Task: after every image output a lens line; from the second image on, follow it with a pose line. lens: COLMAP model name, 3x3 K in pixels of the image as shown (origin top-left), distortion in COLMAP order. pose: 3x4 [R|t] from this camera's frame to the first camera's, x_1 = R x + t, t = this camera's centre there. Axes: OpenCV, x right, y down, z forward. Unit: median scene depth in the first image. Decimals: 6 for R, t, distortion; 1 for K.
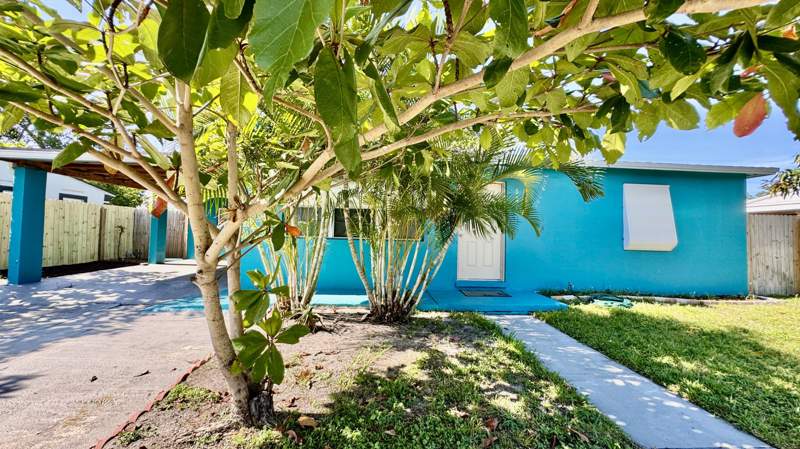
lens RADIAL K [[320.4, 0, 399.3], [0, 320.4, 221.3], [0, 0, 1]] dist [0.002480, 0.000753]
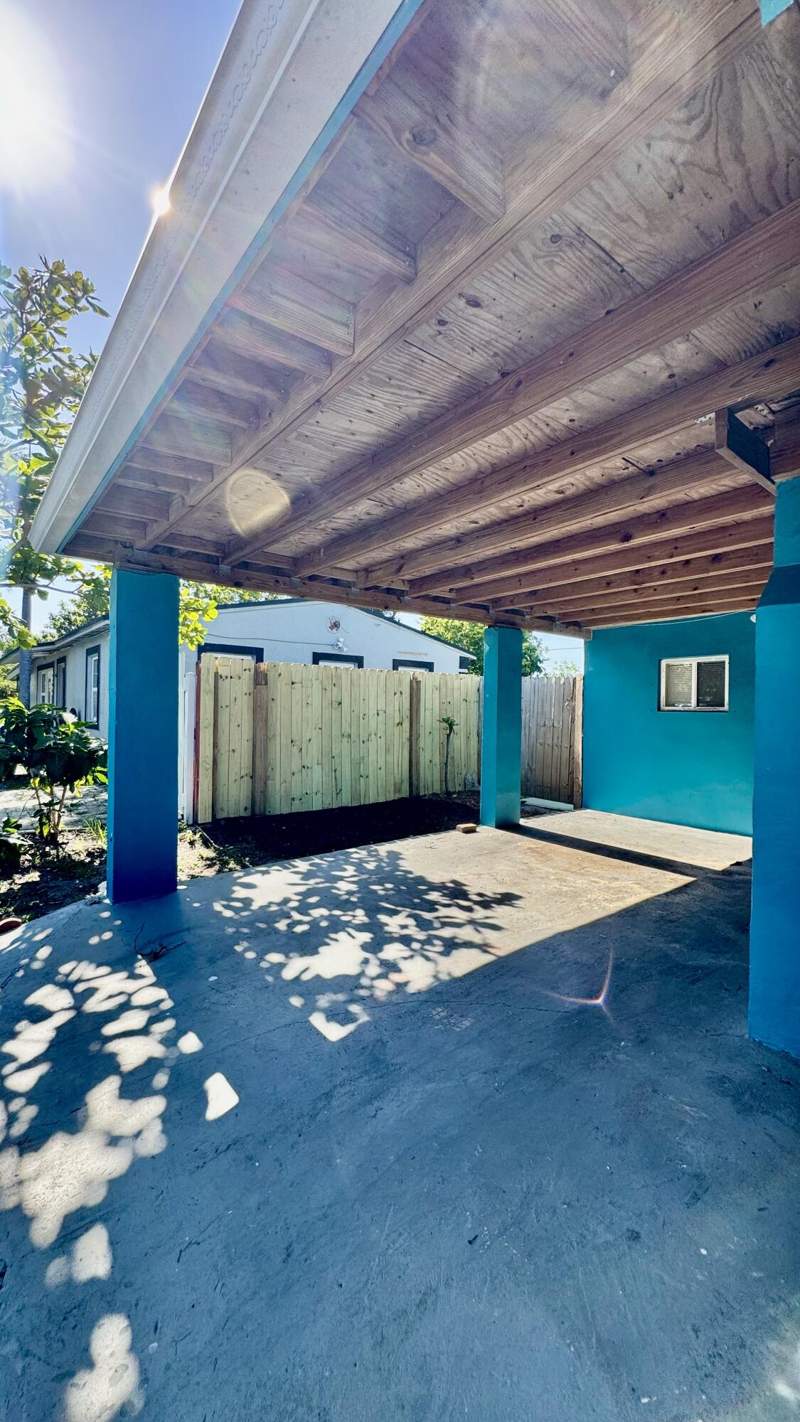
lens RADIAL K [[569.5, 0, 397.0], [0, 569.5, 706.6], [0, 0, 1]] dist [0.002480, 0.000753]
pose [[0.580922, -0.017526, -0.813771, -0.302730], [0.034820, 0.999388, 0.003333, -0.007070], [0.813214, -0.030272, 0.581177, 0.541746]]
